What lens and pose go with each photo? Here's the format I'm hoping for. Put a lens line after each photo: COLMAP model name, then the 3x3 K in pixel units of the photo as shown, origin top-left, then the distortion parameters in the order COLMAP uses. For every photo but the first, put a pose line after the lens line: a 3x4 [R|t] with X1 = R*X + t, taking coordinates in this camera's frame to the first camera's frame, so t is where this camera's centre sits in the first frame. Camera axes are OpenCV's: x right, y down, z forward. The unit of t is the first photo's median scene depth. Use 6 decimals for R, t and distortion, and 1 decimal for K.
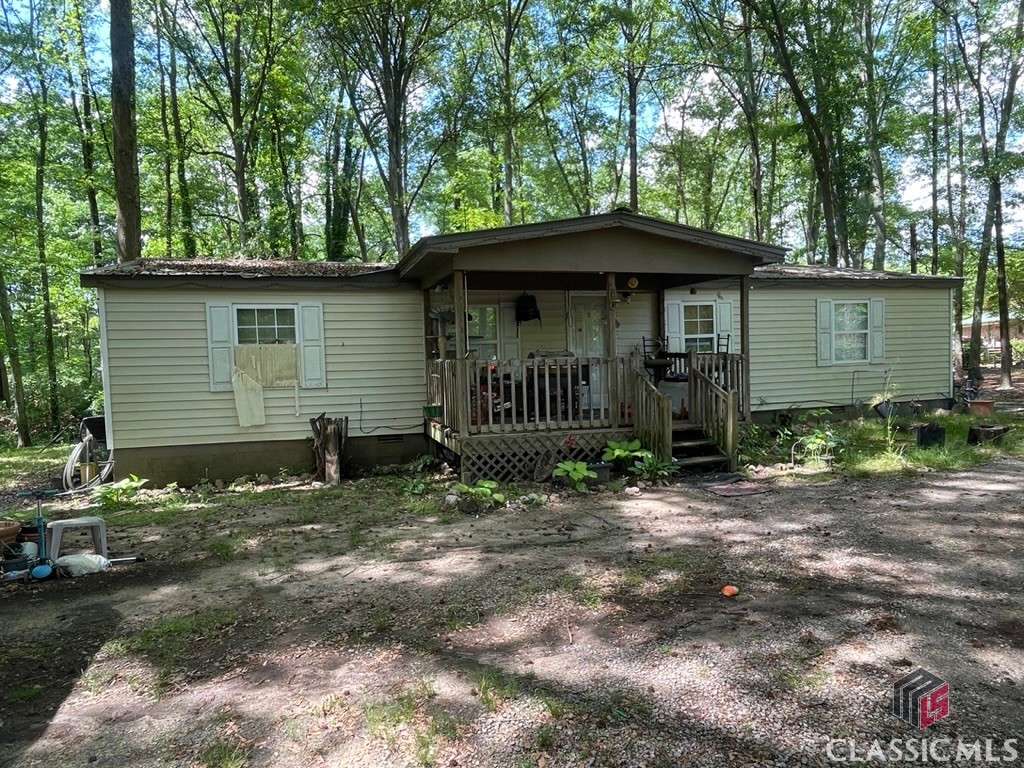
lens RADIAL K [[648.8, 0, 512.0], [0, 648.8, 384.0], [0, 0, 1]] dist [-0.000867, -0.000202]
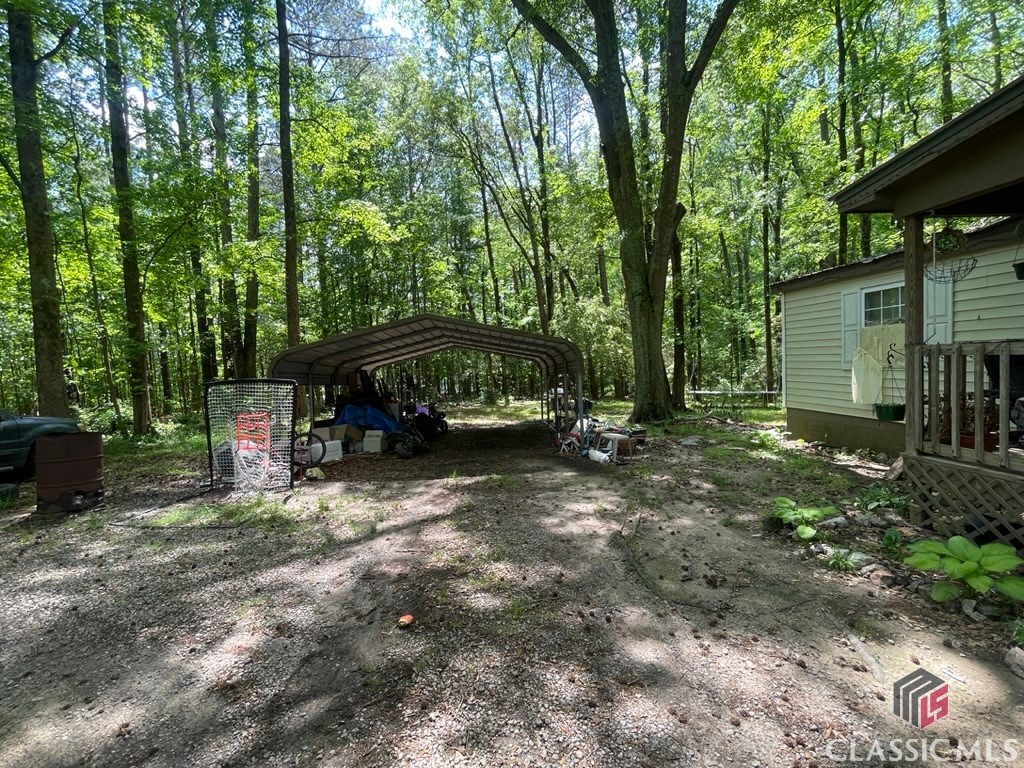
lens RADIAL K [[452.9, 0, 512.0], [0, 452.9, 384.0], [0, 0, 1]] dist [-0.000379, -0.000039]
pose [[-0.208114, 0.082323, -0.974634, 0.793930], [0.006832, 0.996550, 0.082715, -0.061789], [0.978081, 0.010556, -0.207959, 1.108102]]
